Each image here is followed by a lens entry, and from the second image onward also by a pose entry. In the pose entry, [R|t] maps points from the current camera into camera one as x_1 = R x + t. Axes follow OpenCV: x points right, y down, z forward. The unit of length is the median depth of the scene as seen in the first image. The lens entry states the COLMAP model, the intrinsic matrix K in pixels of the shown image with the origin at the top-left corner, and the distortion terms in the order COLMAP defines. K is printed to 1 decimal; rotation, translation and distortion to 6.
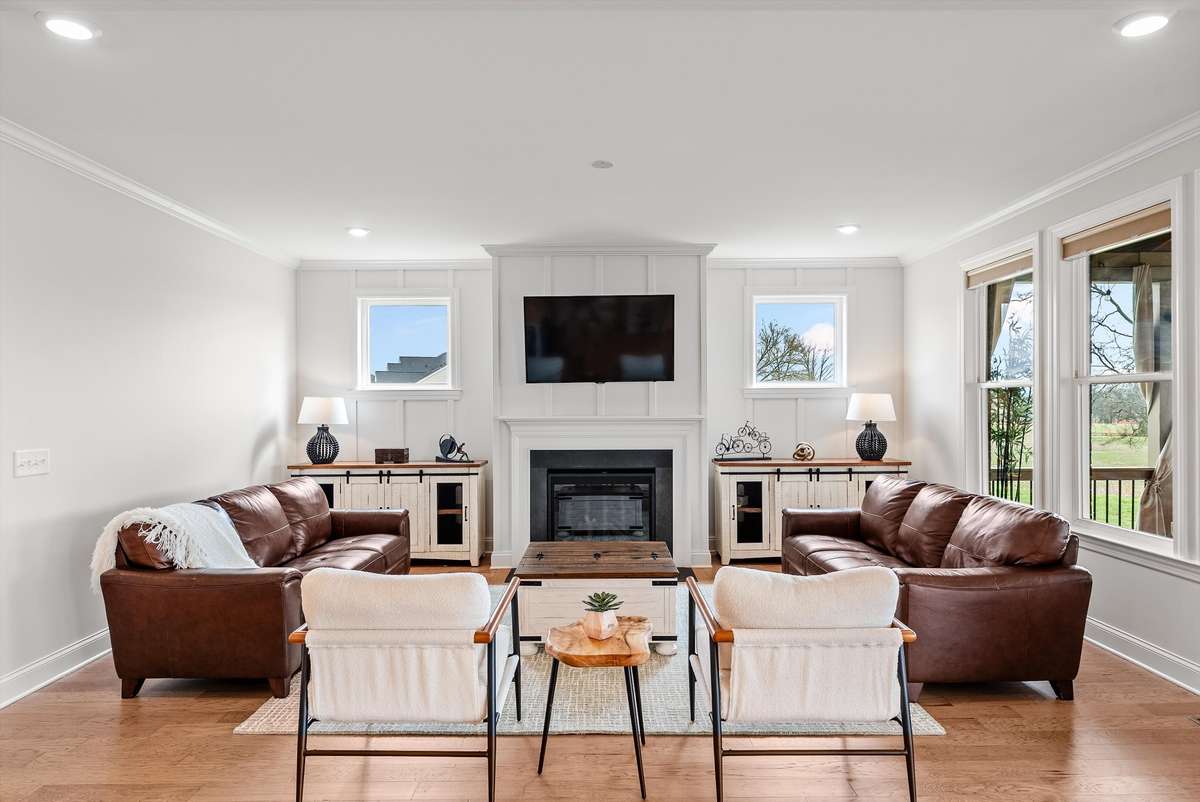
lens RADIAL K [[727.6, 0, 600.4], [0, 727.6, 406.1], [0, 0, 1]] dist [-0.002129, -0.000483]
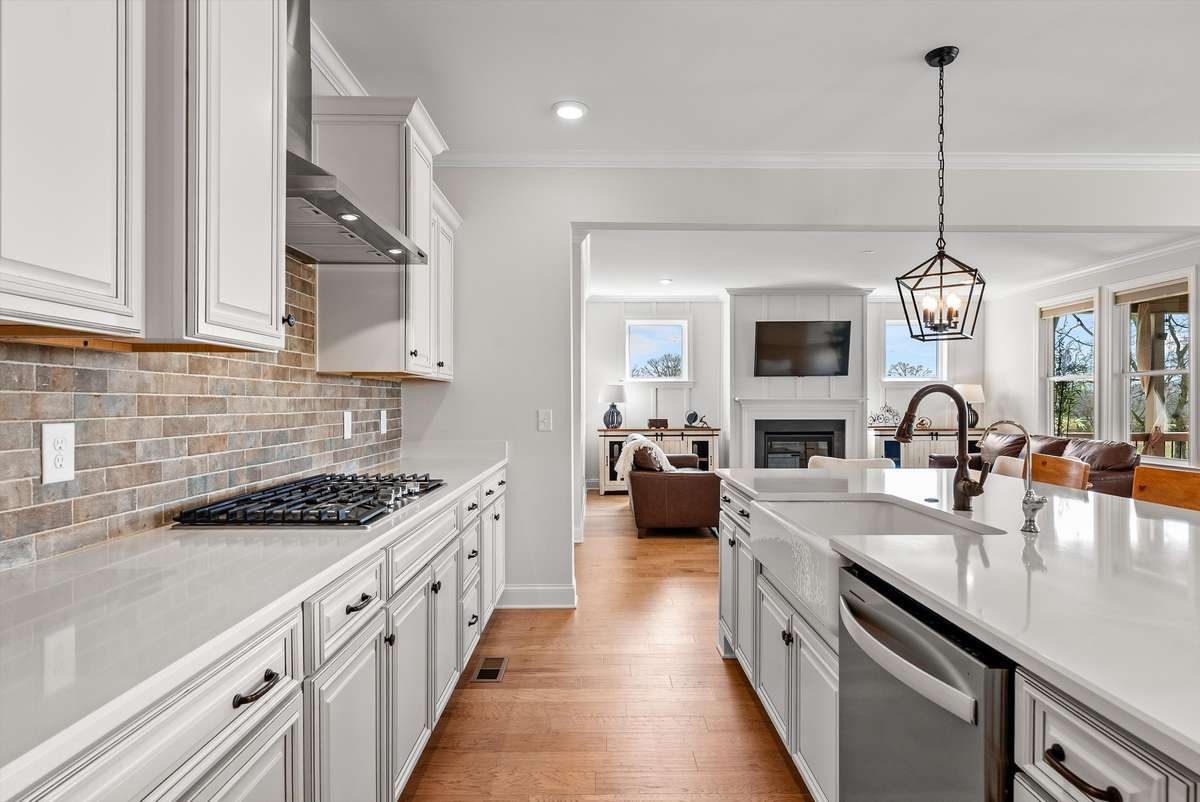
lens RADIAL K [[649.7, 0, 601.6], [0, 649.7, 405.6], [0, 0, 1]] dist [0.003028, 0.001111]
pose [[0.999974, 0.003575, 0.006307, -0.433343], [-0.003575, 0.999994, -0.000097, 0.031503], [-0.006308, 0.000075, 0.999980, -0.394719]]
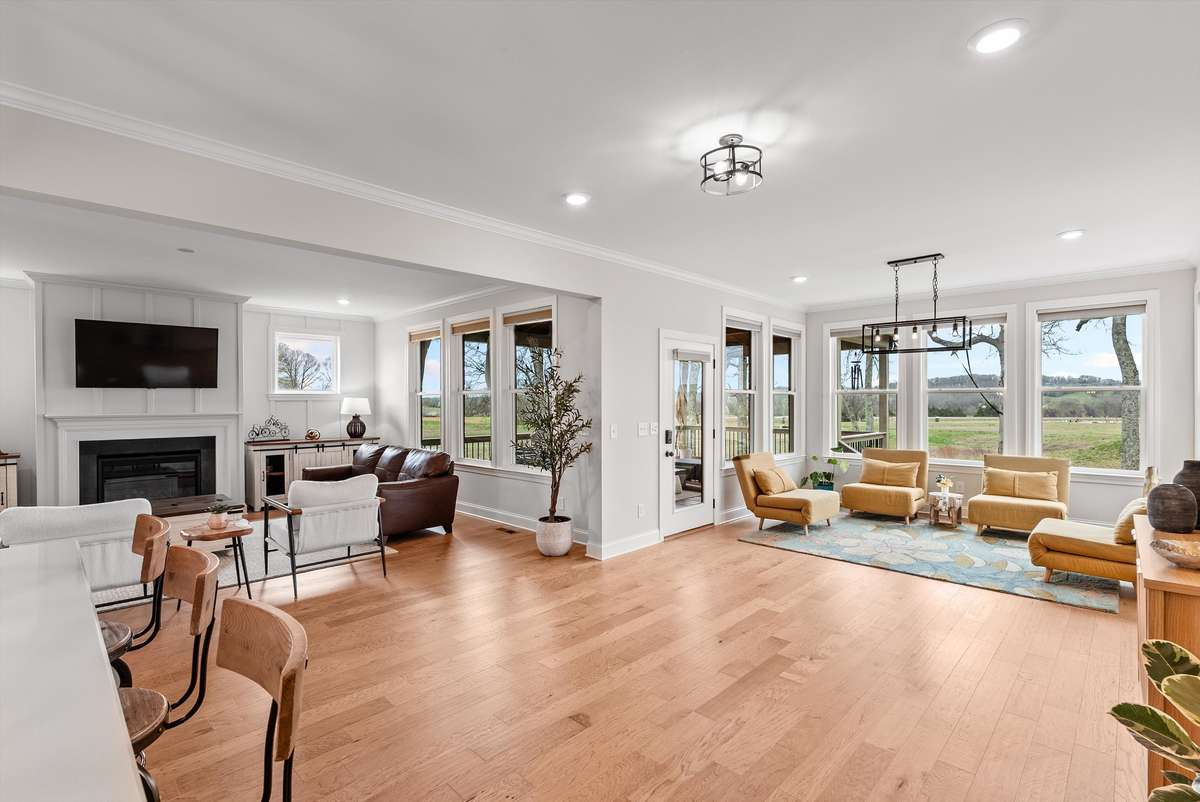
lens RADIAL K [[549.5, 0, 602.7], [0, 549.5, 403.3], [0, 0, 1]] dist [-0.003105, -0.001073]
pose [[0.700345, 0.000292, 0.713804, -0.137604], [0.004419, 0.999979, -0.004744, 0.003989], [-0.713791, 0.006477, 0.700329, -0.301755]]
